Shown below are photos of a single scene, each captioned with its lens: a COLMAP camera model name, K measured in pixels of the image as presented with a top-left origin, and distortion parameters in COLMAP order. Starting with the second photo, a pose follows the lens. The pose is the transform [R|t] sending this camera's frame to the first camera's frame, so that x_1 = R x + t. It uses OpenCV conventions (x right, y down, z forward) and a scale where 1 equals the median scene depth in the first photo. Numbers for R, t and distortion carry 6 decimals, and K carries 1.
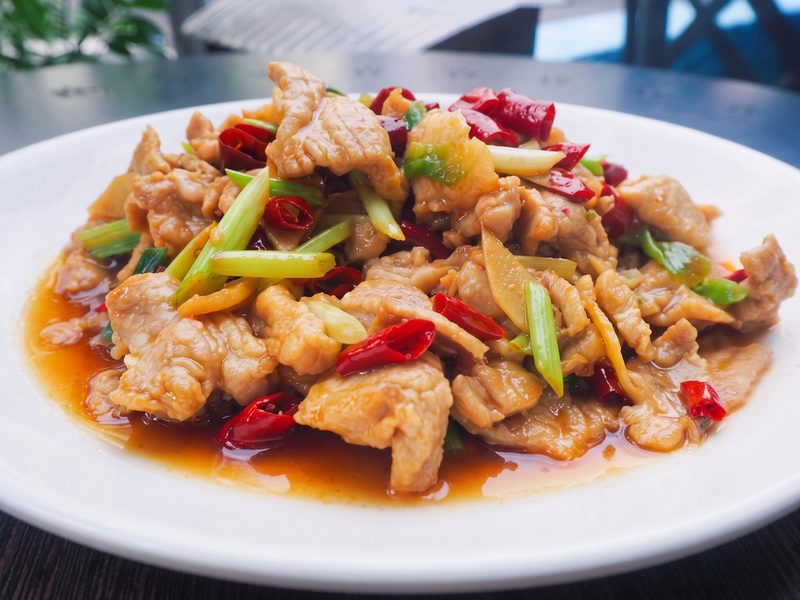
lens RADIAL K [[1009.6, 0, 400.0], [0, 1009.6, 300.0], [0, 0, 1]] dist [-0.001514, -0.000299]
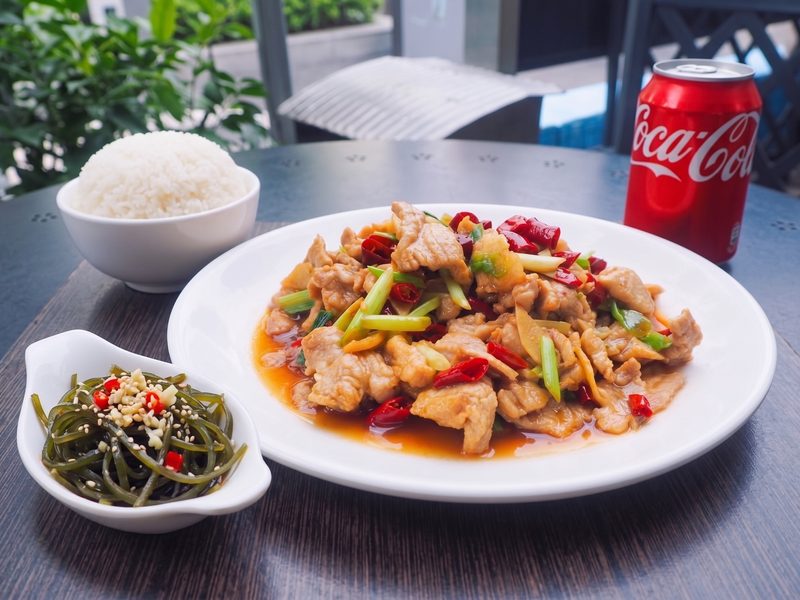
lens RADIAL K [[827.5, 0, 400.0], [0, 827.5, 300.0], [0, 0, 1]] dist [-0.012400, -0.002234]
pose [[0.997918, 0.012872, -0.063205, -0.027750], [-0.013362, 0.999884, -0.007334, -0.064284], [0.063104, 0.008163, 0.997974, -0.435510]]
